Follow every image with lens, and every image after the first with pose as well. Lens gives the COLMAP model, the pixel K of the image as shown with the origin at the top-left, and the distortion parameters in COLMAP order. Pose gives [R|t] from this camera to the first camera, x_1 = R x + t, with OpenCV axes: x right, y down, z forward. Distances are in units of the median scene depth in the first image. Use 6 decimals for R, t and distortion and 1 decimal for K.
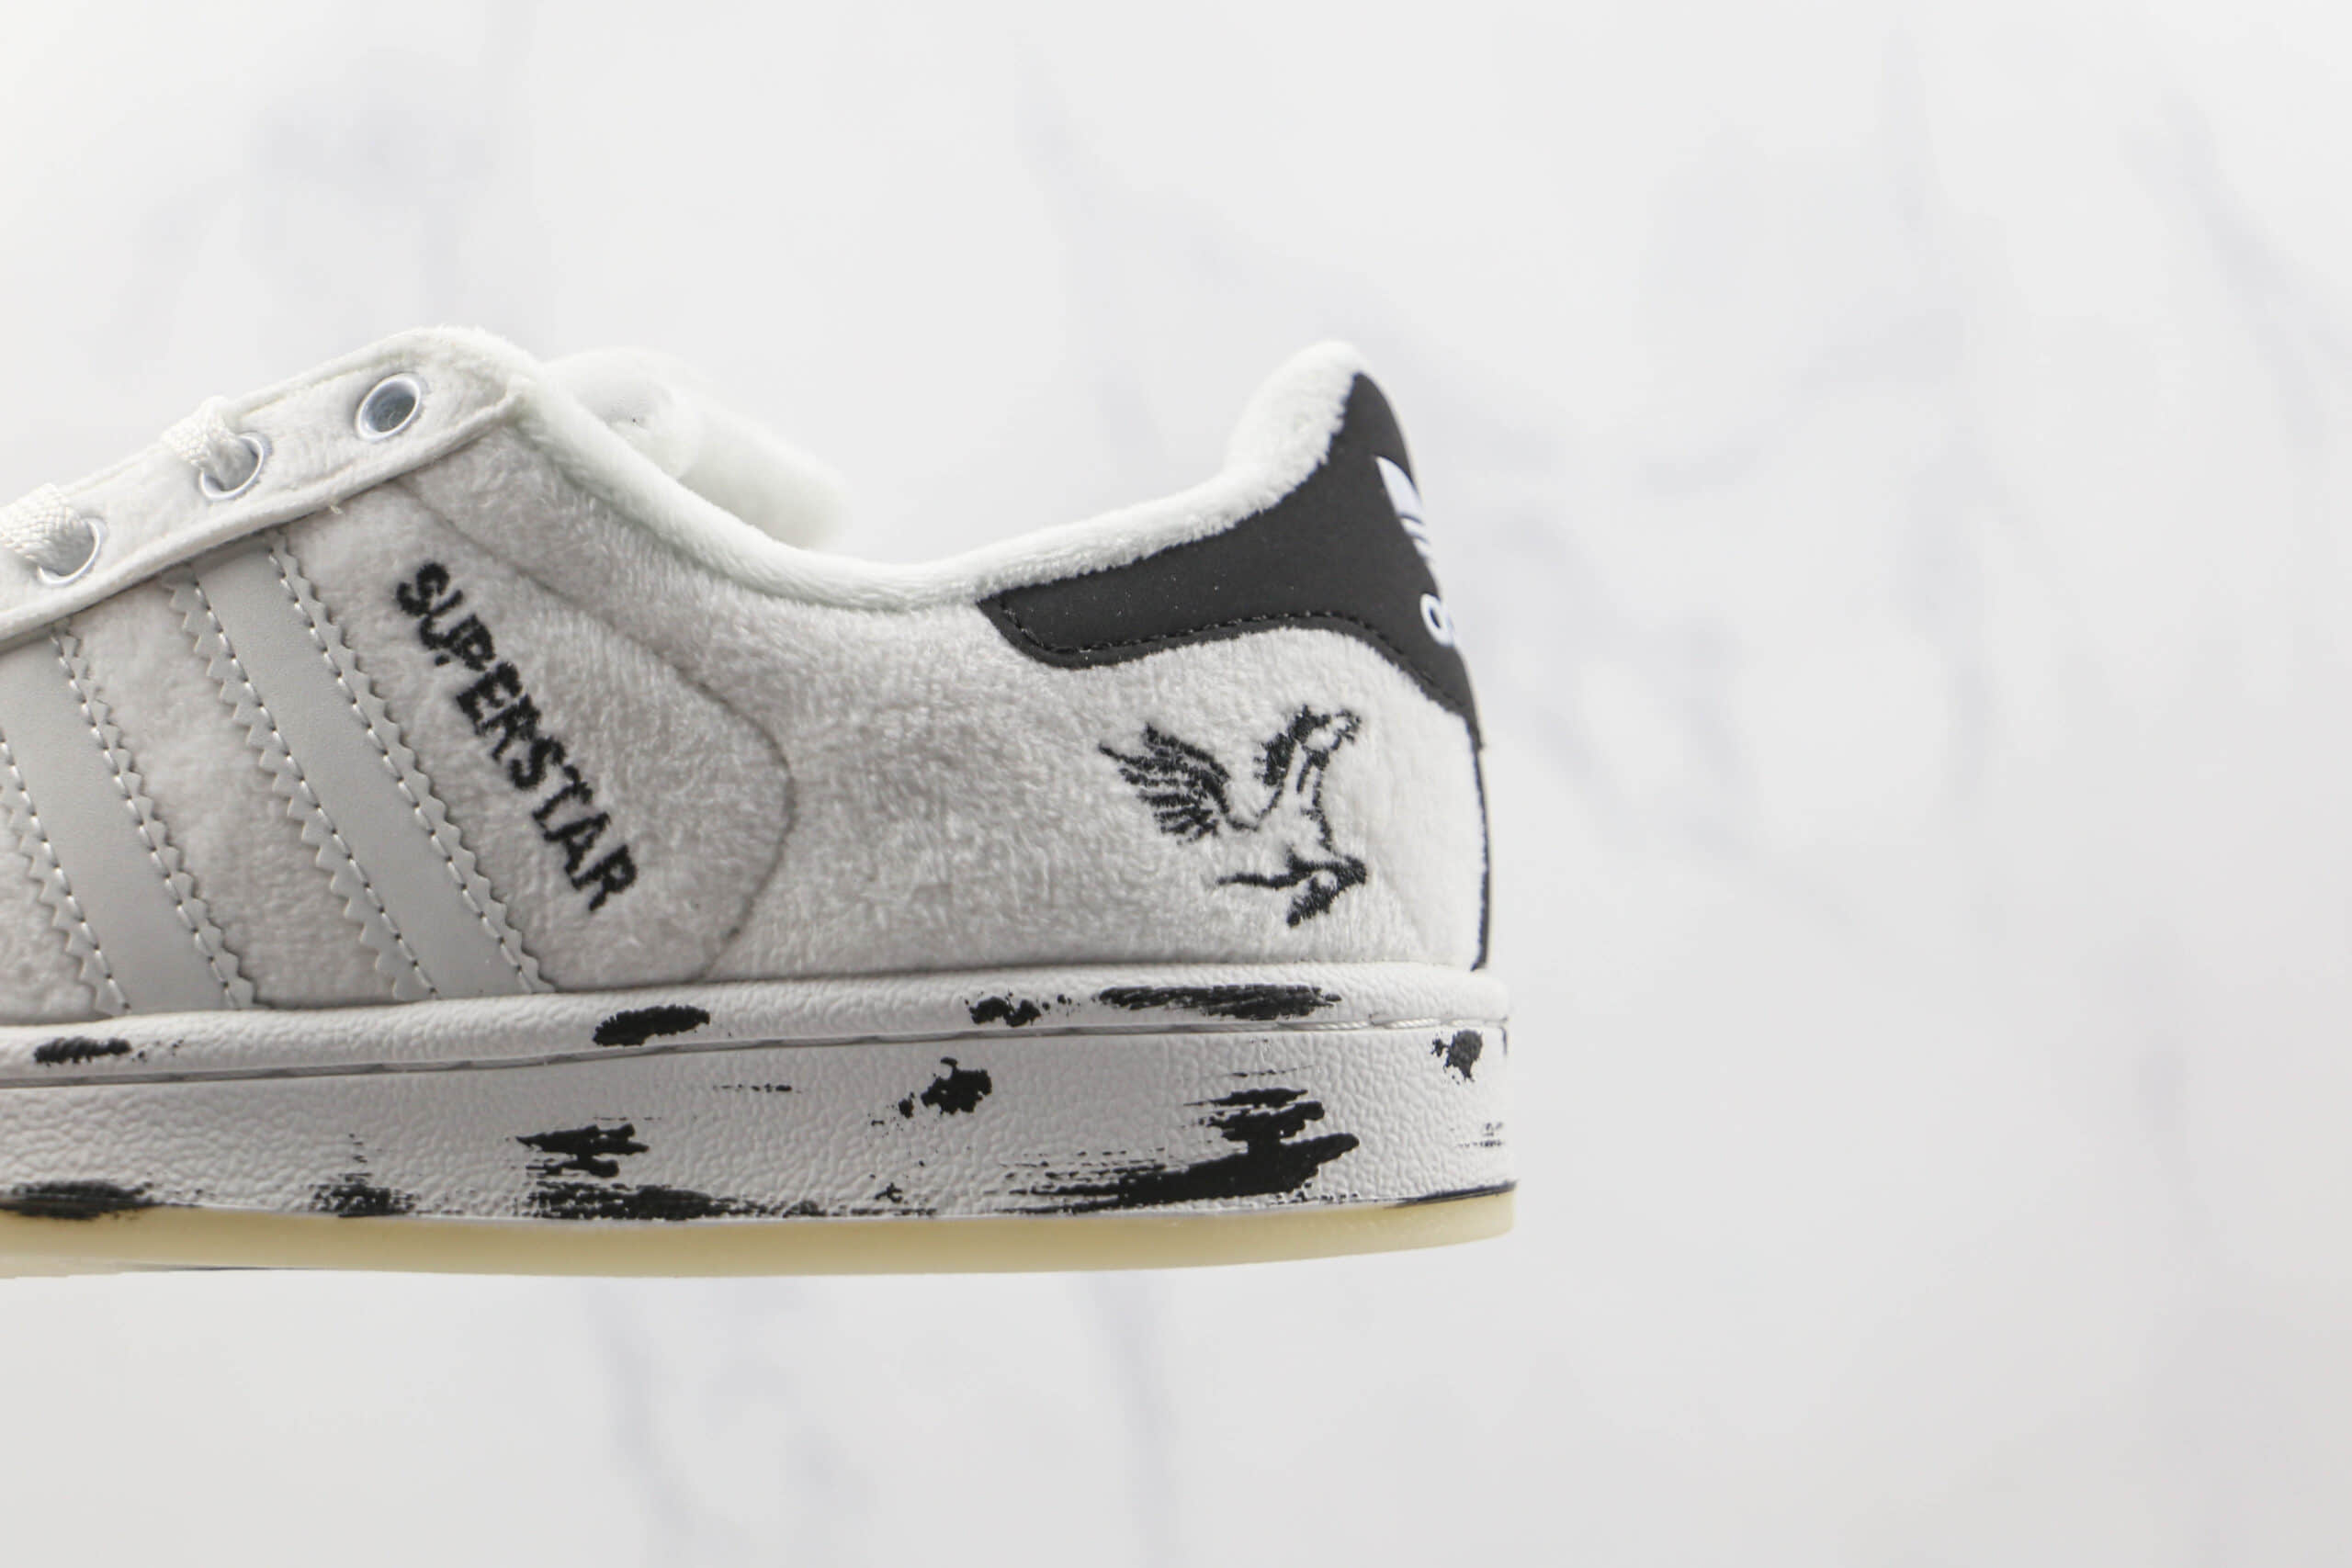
lens RADIAL K [[2659.5, 0, 1176.0], [0, 2659.5, 784.0], [0, 0, 1]] dist [-0.014105, -0.019077]
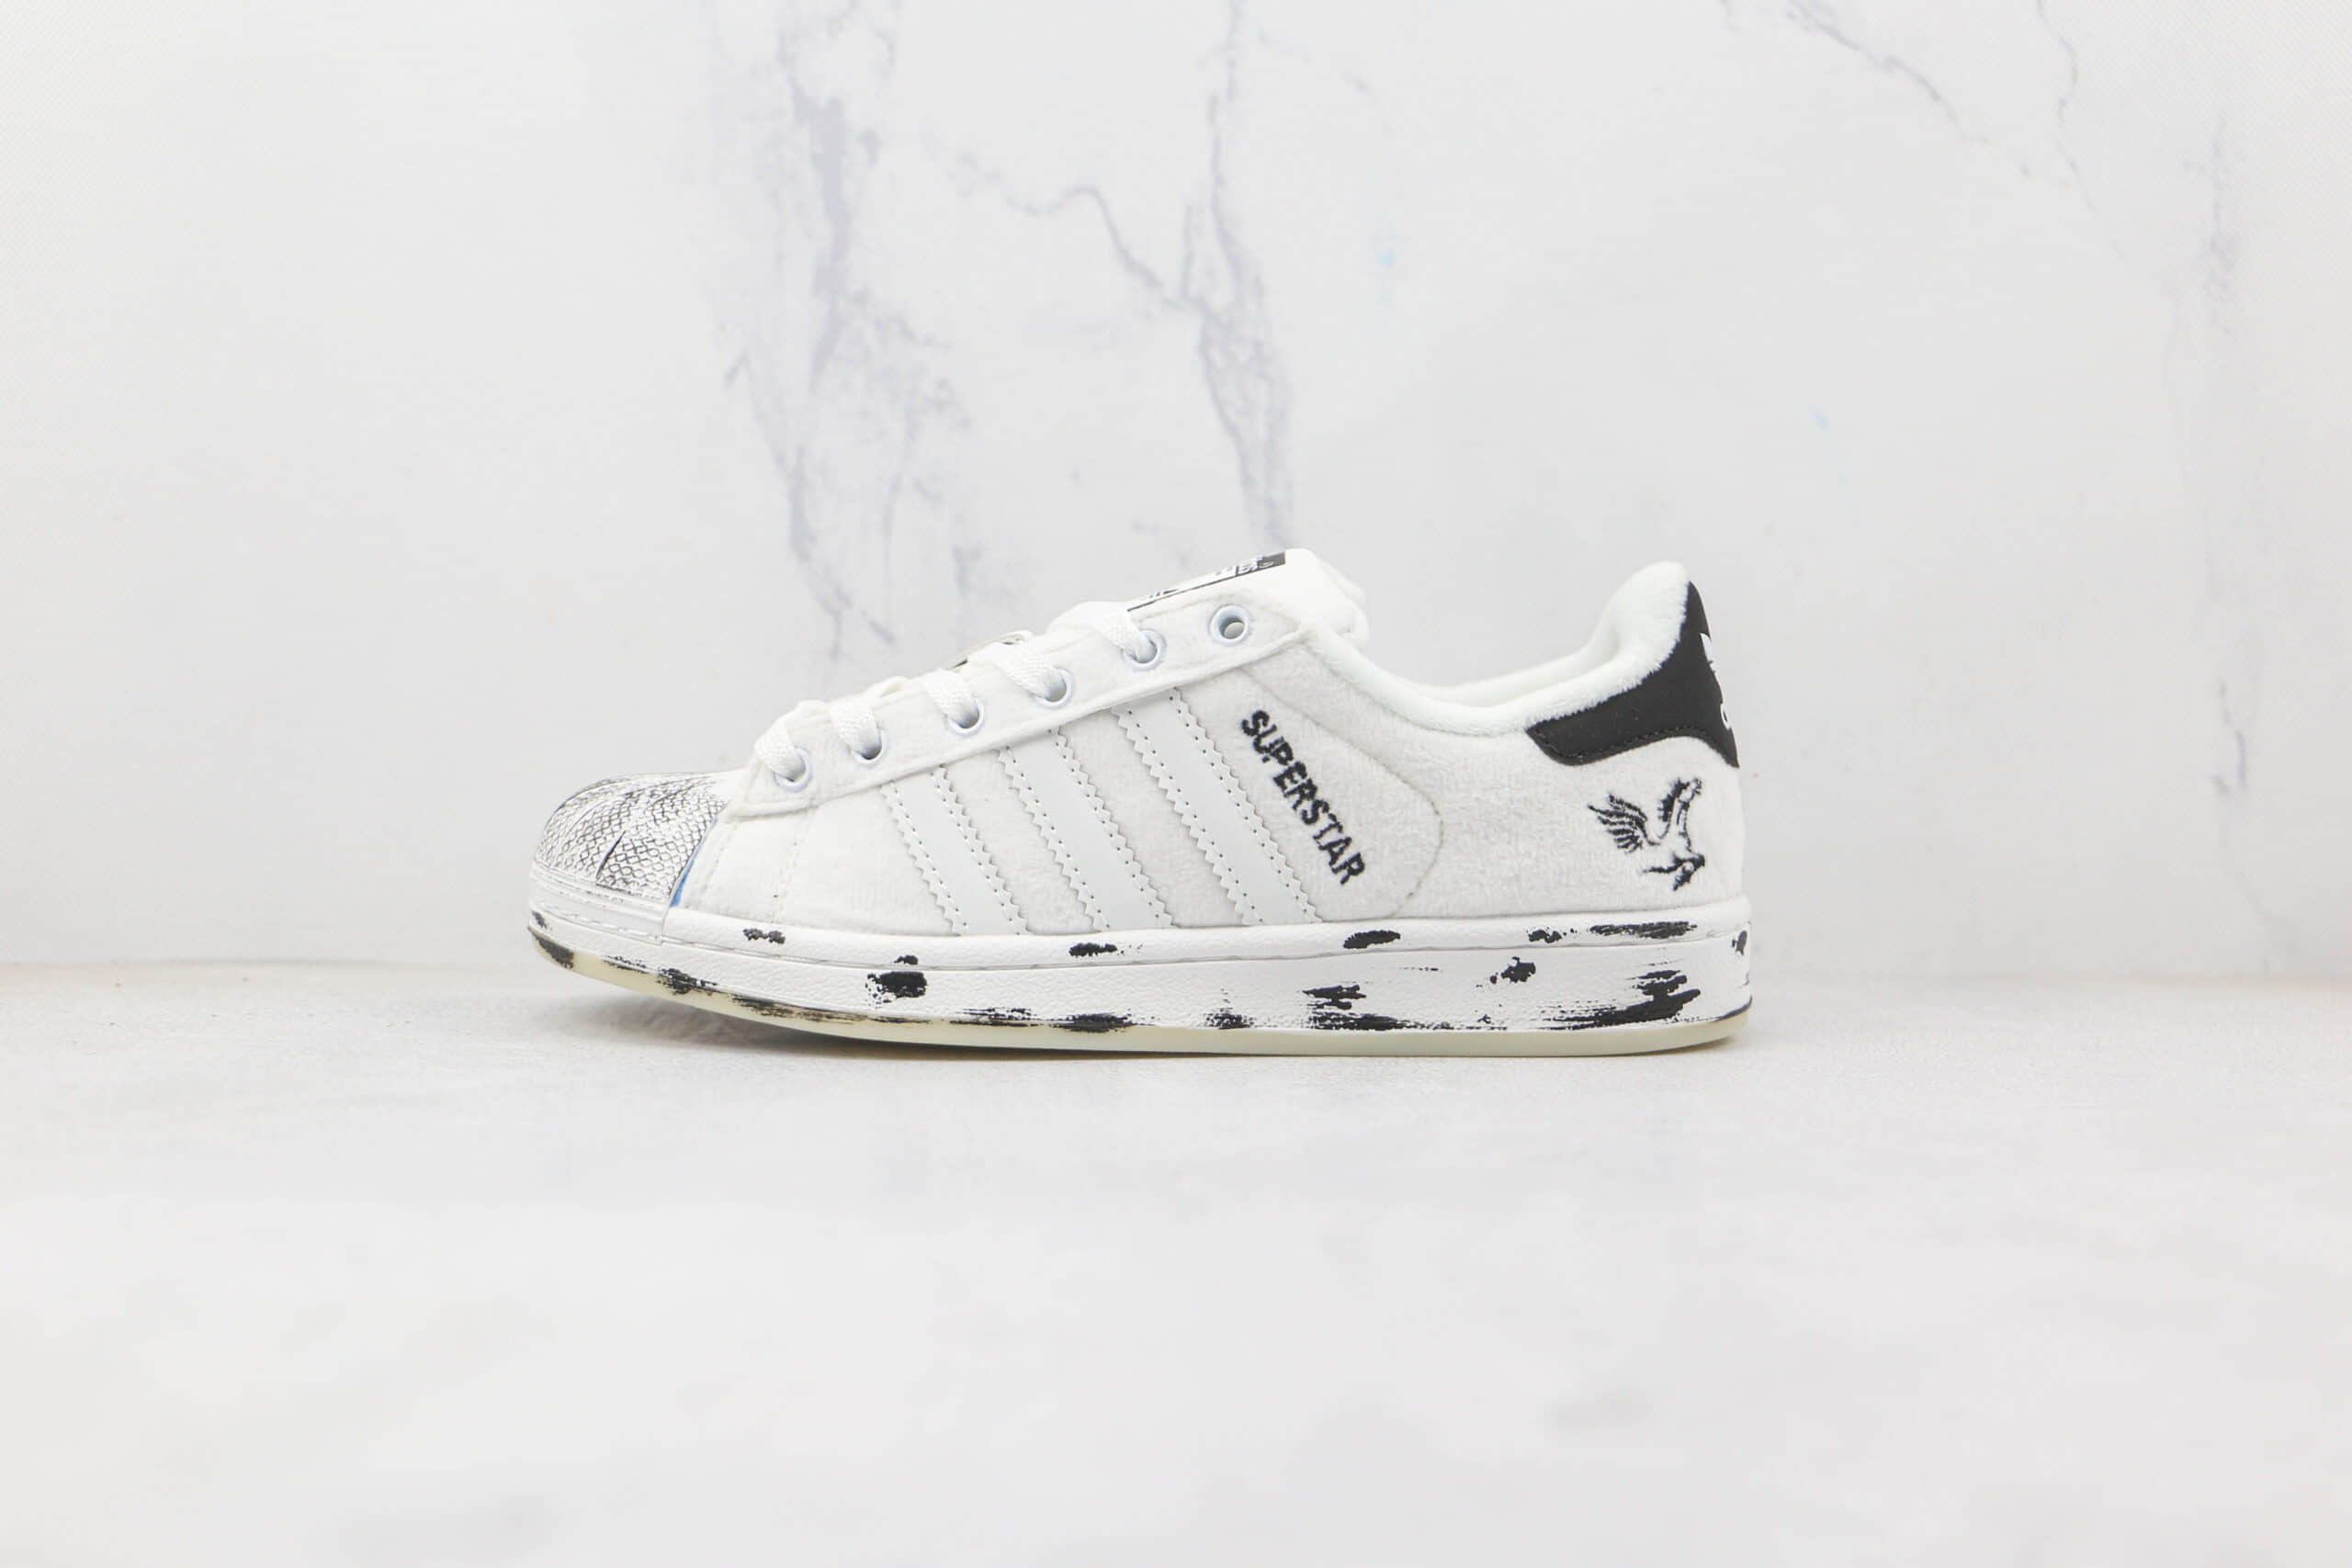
lens RADIAL K [[2280.0, 0, 1176.0], [0, 2280.0, 784.0], [0, 0, 1]] dist [0.001243, 0.000236]
pose [[0.998029, 0.008034, 0.062234, -0.456264], [-0.018974, 0.983983, 0.177252, -0.336800], [-0.059813, -0.178083, 0.982196, -0.706346]]
